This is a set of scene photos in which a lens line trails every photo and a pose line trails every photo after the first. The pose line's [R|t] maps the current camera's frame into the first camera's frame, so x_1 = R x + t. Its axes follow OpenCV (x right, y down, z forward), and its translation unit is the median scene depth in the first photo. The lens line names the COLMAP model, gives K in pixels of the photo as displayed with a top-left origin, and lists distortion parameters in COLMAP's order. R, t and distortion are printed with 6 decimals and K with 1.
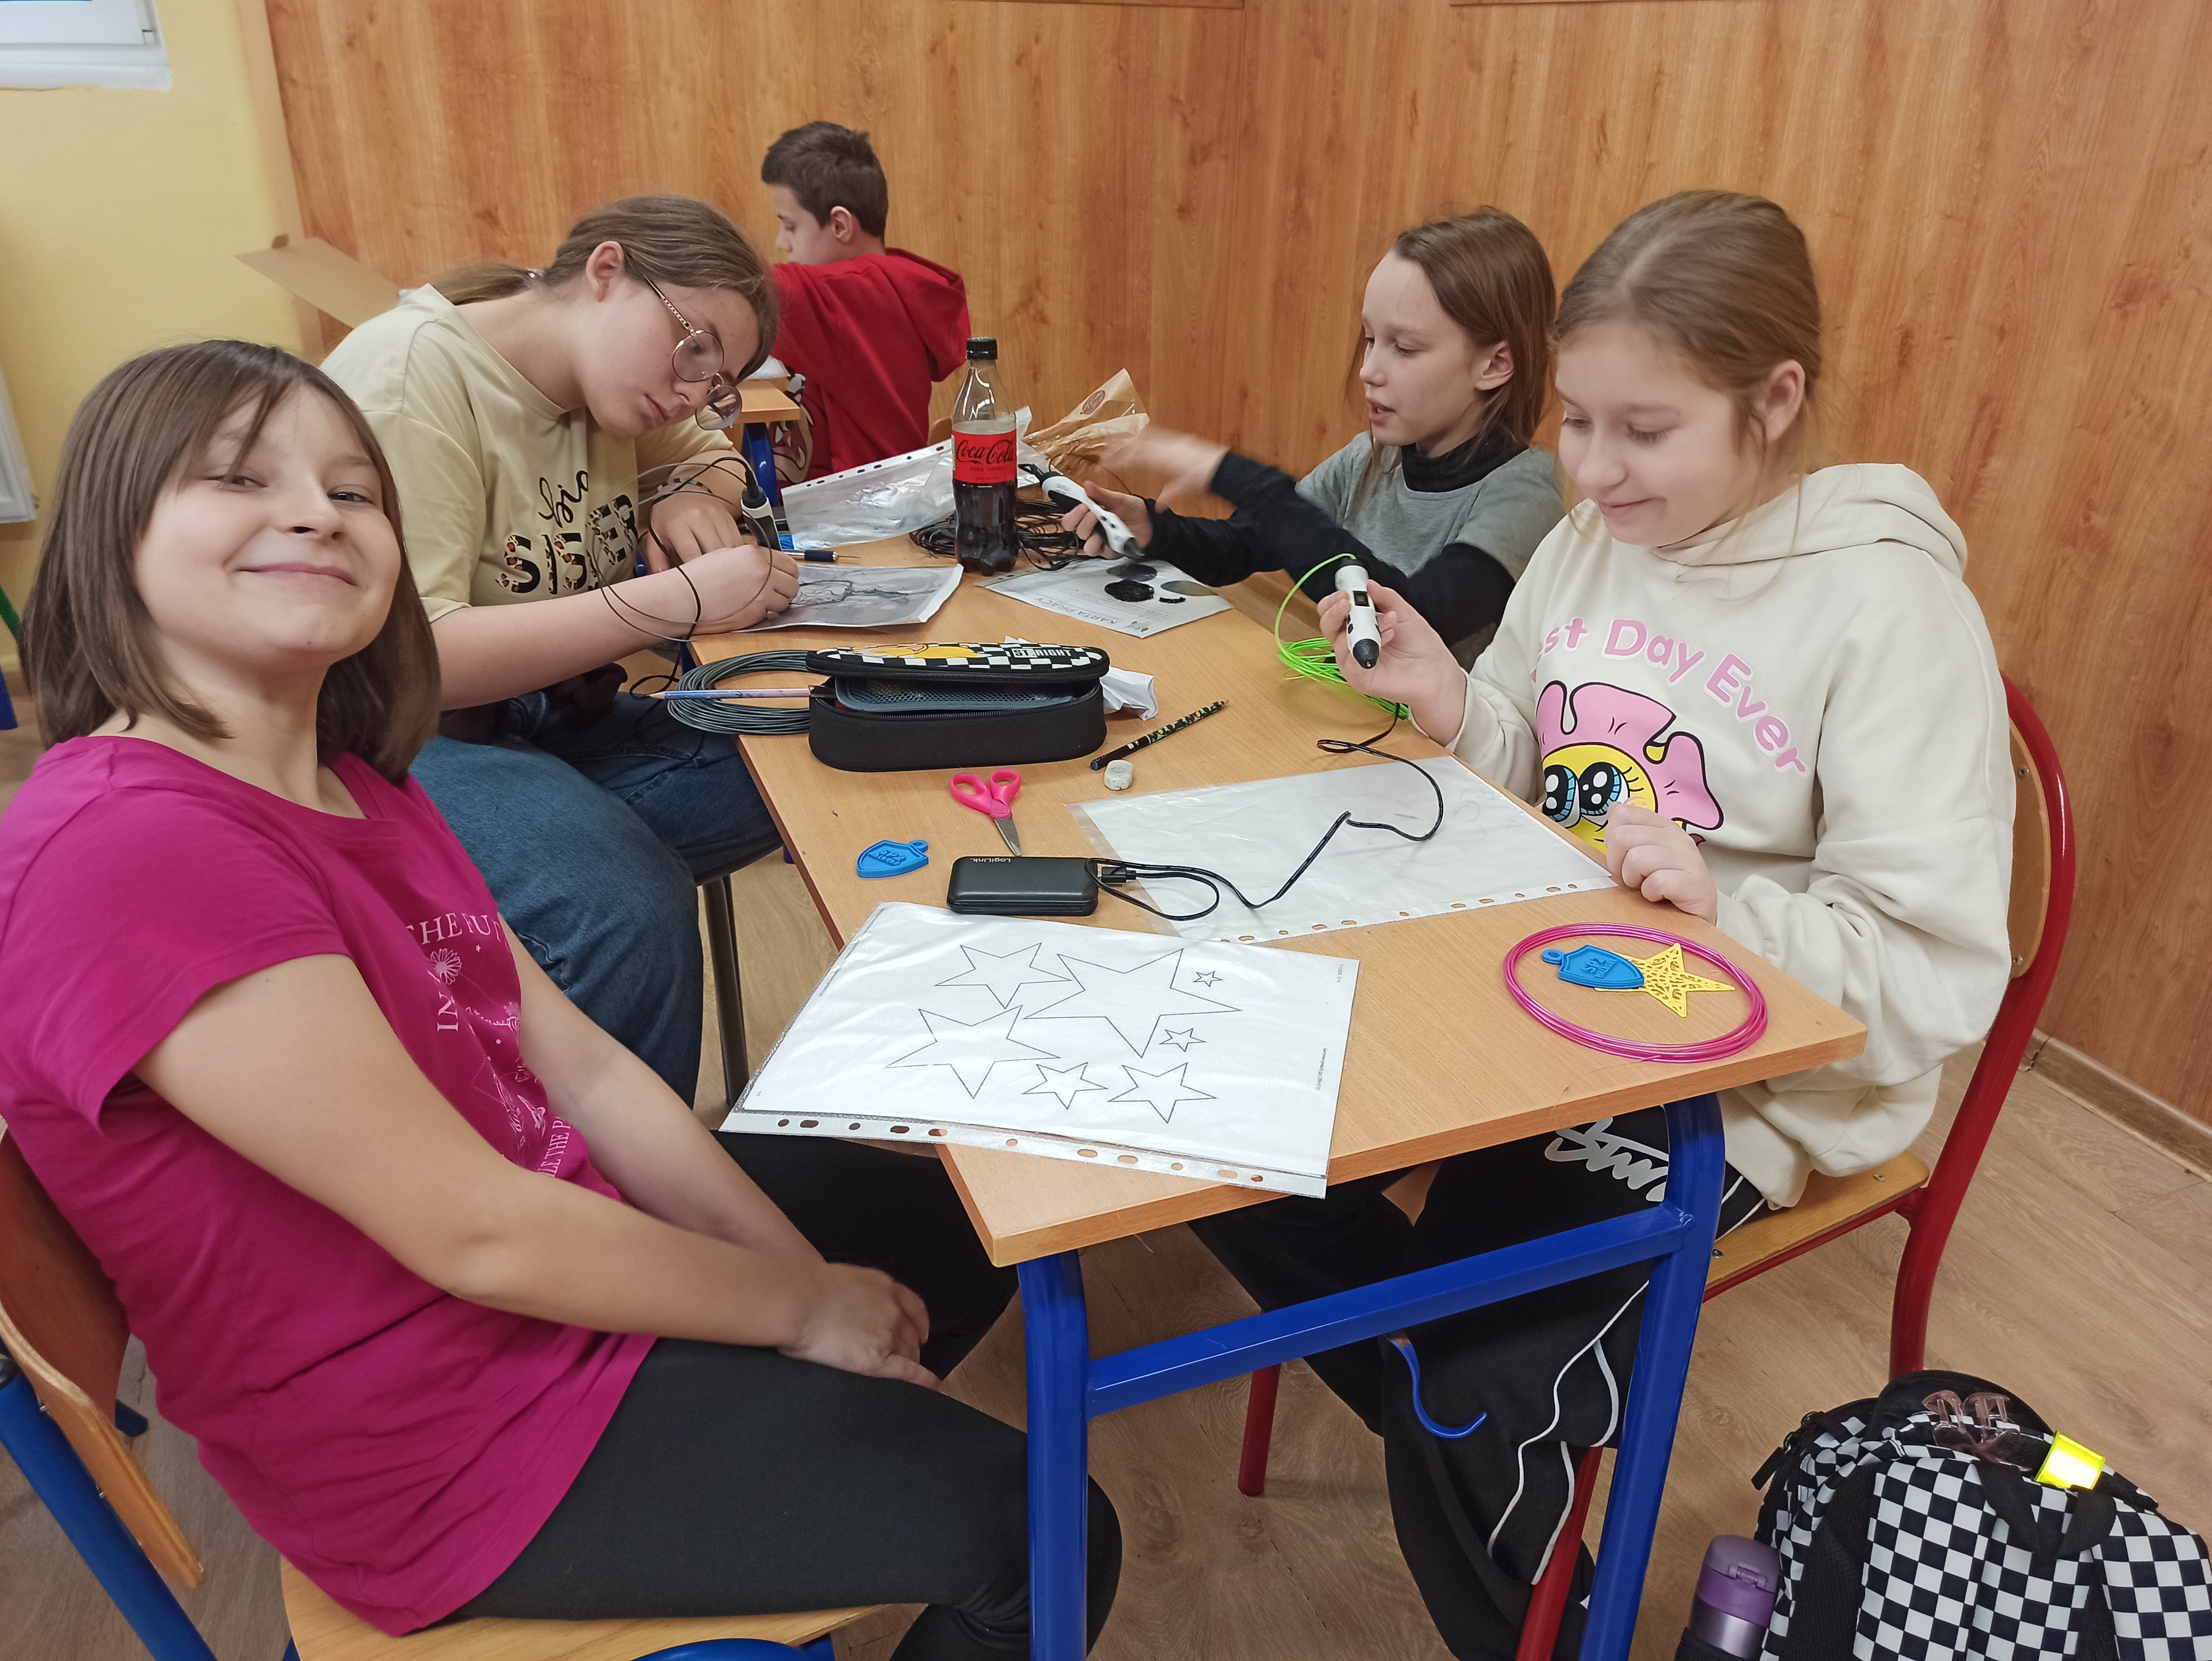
lens RADIAL K [[1580.4, 0, 1102.4], [0, 1580.4, 827.9], [0, 0, 1]] dist [-0.026406, -0.005447]
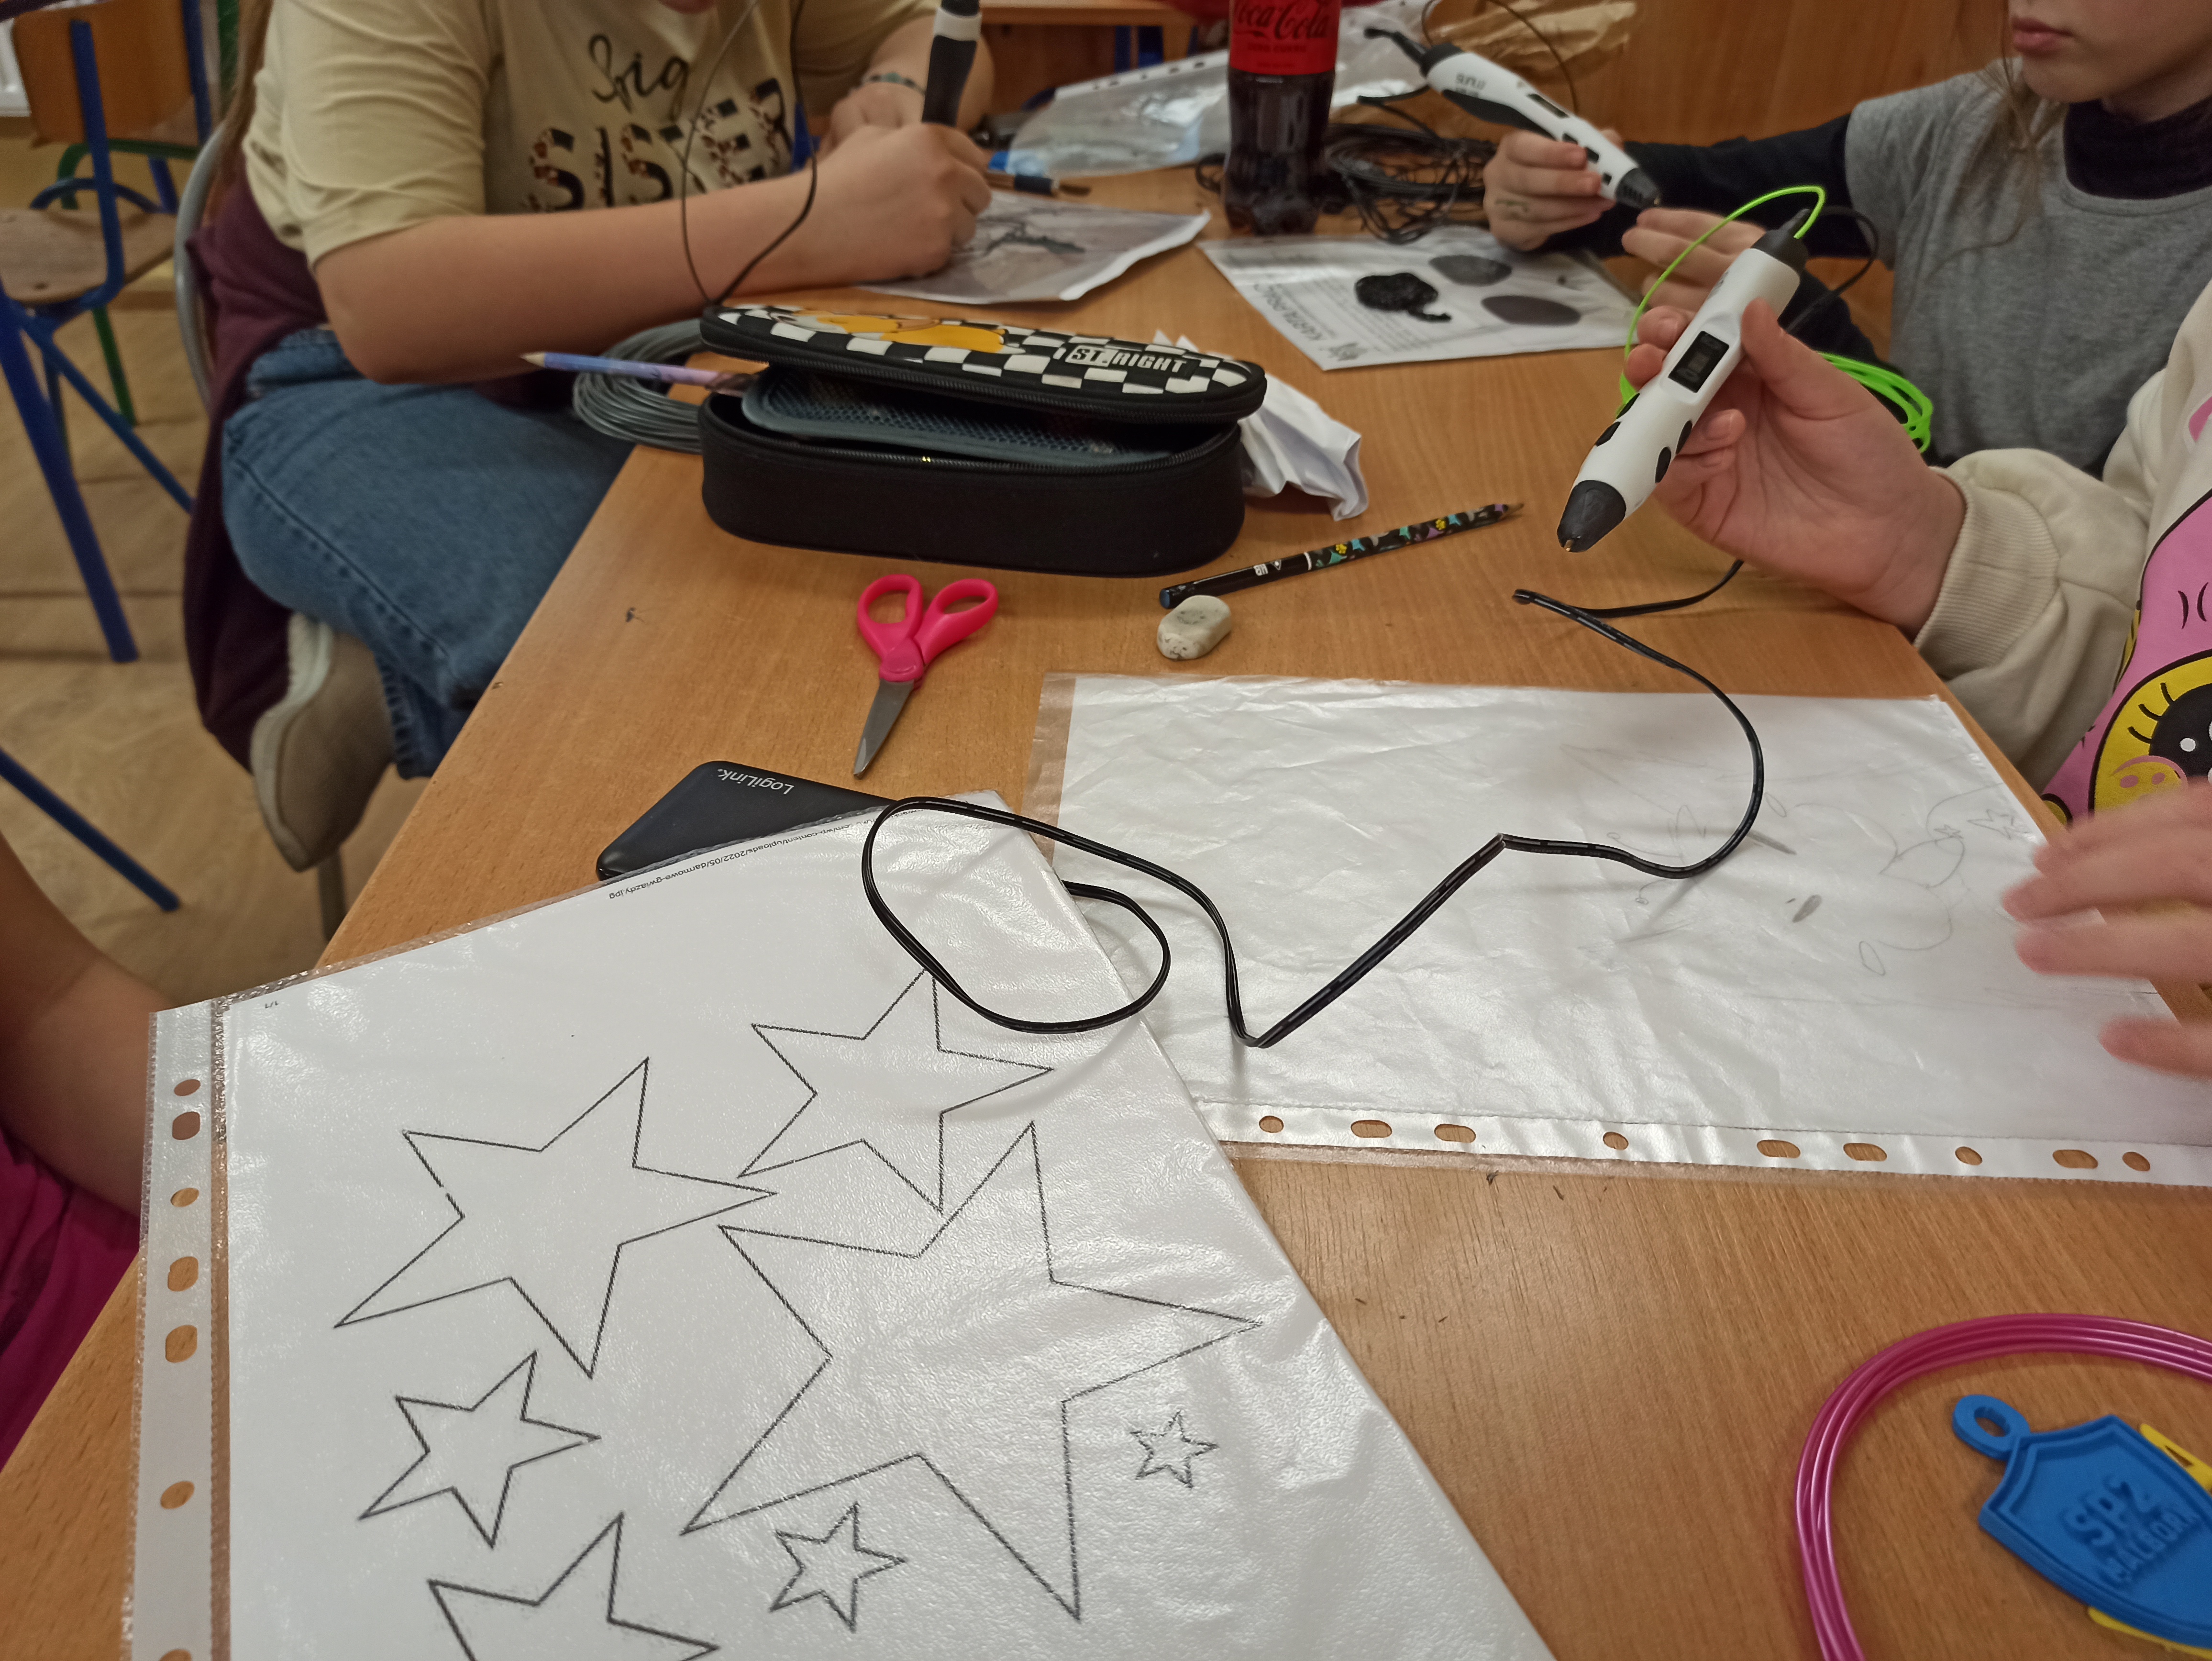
lens RADIAL K [[1580.4, 0, 1110.7], [0, 1580.4, 845.4], [0, 0, 1]] dist [-0.026406, -0.005447]
pose [[0.930515, 0.212977, -0.297964, 0.143708], [-0.156306, 0.966662, 0.202815, -0.061924], [0.331225, -0.142149, 0.932783, 0.503509]]
